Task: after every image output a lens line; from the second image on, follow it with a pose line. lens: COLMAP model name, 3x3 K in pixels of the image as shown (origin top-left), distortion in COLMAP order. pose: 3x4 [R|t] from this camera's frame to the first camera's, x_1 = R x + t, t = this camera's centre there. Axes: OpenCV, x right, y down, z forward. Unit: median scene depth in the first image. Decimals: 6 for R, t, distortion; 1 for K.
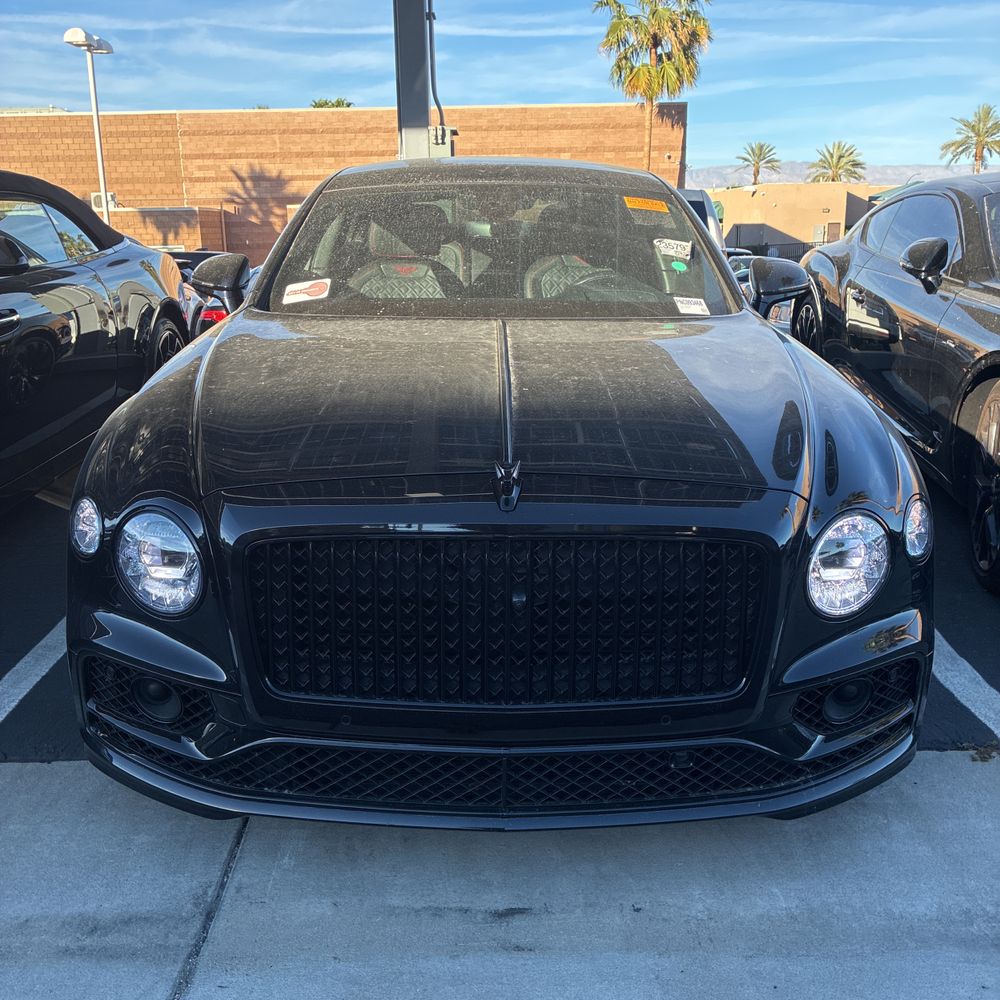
lens RADIAL K [[1015.4, 0, 500.3], [0, 1015.4, 503.7], [0, 0, 1]] dist [0.013563, -0.010546]
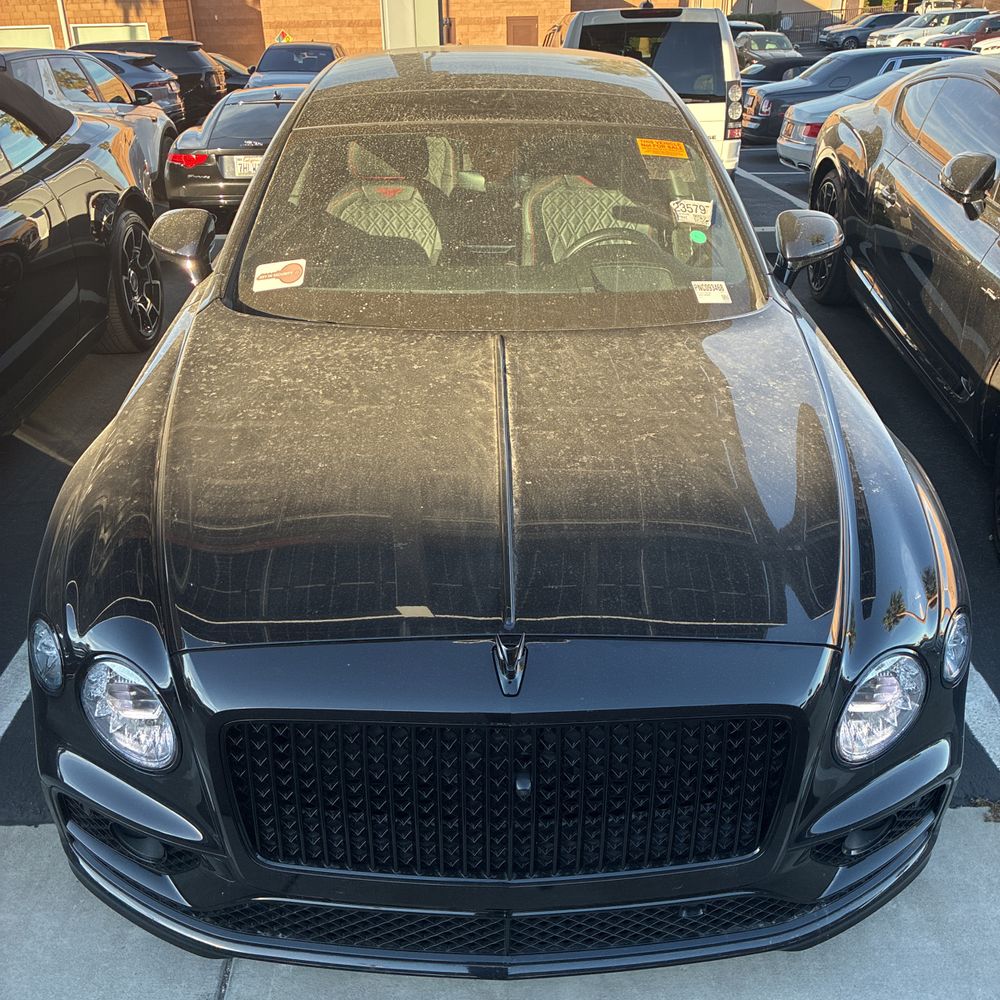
lens RADIAL K [[1011.3, 0, 501.6], [0, 1011.3, 500.5], [0, 0, 1]] dist [0.013029, 0.009936]
pose [[0.999957, -0.005839, 0.007259, -0.003809], [0.004202, 0.978113, 0.208032, -0.201251], [-0.008315, -0.207993, 0.978095, 0.091862]]
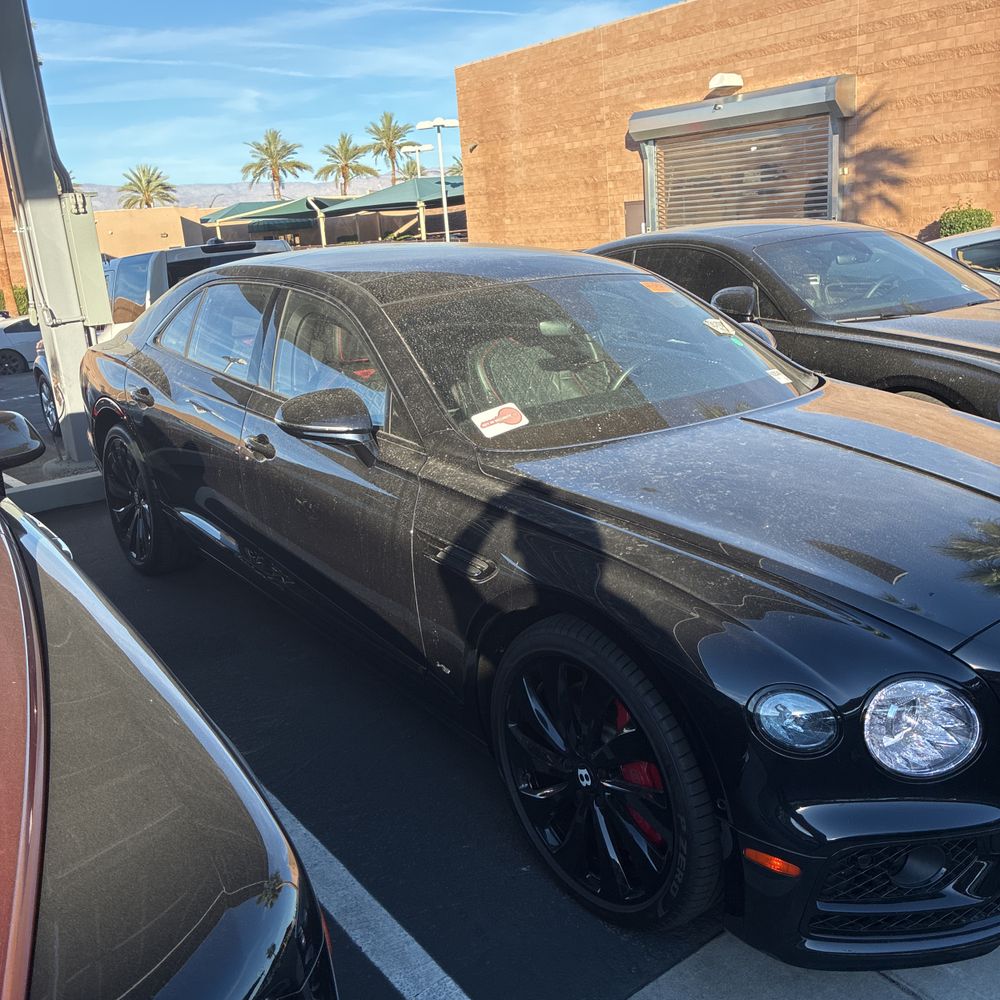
lens RADIAL K [[1011.3, 0, 501.6], [0, 1011.3, 500.5], [0, 0, 1]] dist [0.013029, 0.009936]
pose [[0.798593, -0.207607, 0.564933, -0.728506], [0.219146, 0.974494, 0.048330, -0.183070], [-0.560558, 0.085207, 0.823720, 0.251157]]
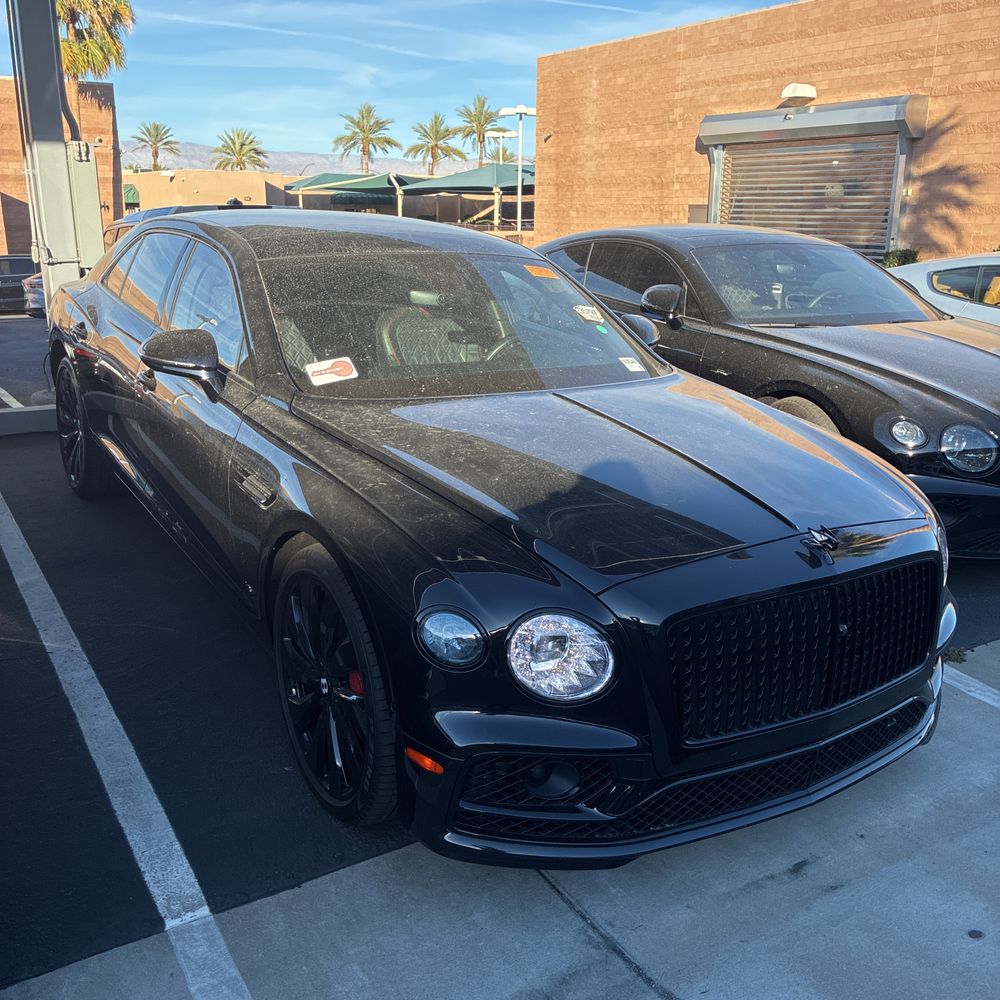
lens RADIAL K [[1005.4, 0, 502.9], [0, 1005.4, 502.4], [0, 0, 1]] dist [0.026135, -0.017948]
pose [[0.846595, -0.127675, 0.516697, -0.586239], [0.118711, 0.991642, 0.050529, -0.109792], [-0.518830, 0.018560, 0.854676, 0.051162]]
